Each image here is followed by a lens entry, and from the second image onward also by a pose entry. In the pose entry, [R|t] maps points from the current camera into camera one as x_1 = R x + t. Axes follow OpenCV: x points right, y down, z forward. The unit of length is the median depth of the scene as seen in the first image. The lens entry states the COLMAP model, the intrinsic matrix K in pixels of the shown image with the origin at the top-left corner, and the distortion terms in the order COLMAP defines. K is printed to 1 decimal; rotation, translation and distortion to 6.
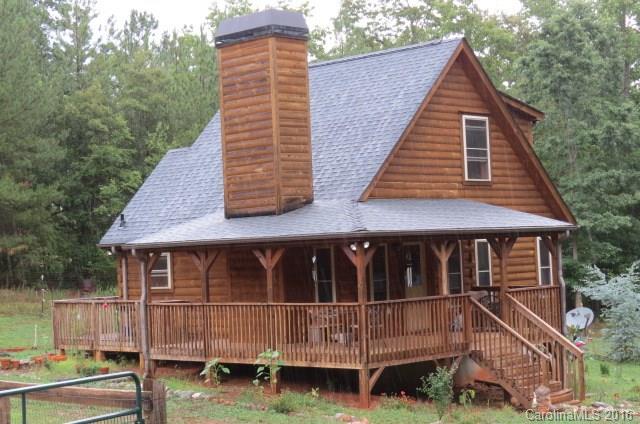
lens RADIAL K [[1320.5, 0, 320.0], [0, 1320.5, 212.0], [0, 0, 1]] dist [-0.060830, -0.183984]
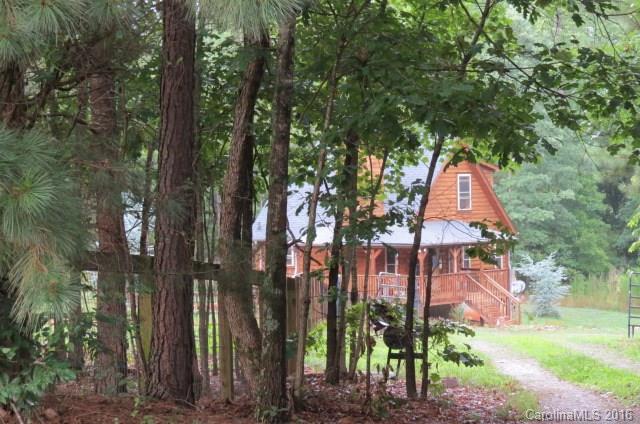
lens RADIAL K [[2208.8, 0, 320.0], [0, 2208.8, 212.0], [0, 0, 1]] dist [0.092625, 0.625821]
pose [[0.993281, 0.019731, 0.114029, -0.495462], [-0.024328, 0.998941, 0.039060, -0.157103], [-0.113137, -0.041571, 0.992709, -2.329588]]
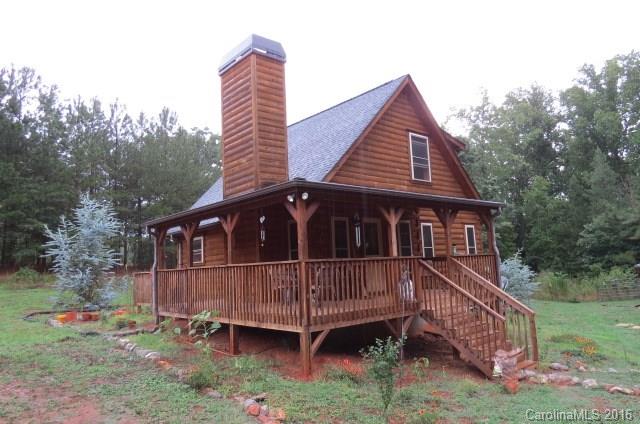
lens RADIAL K [[462.0, 0, 320.0], [0, 462.0, 212.0], [0, 0, 1]] dist [-0.013925, -0.001258]
pose [[0.995967, -0.017089, -0.088074, 0.065735], [0.009239, 0.996009, -0.088774, 0.057687], [0.089239, 0.087603, 0.992150, 0.606026]]
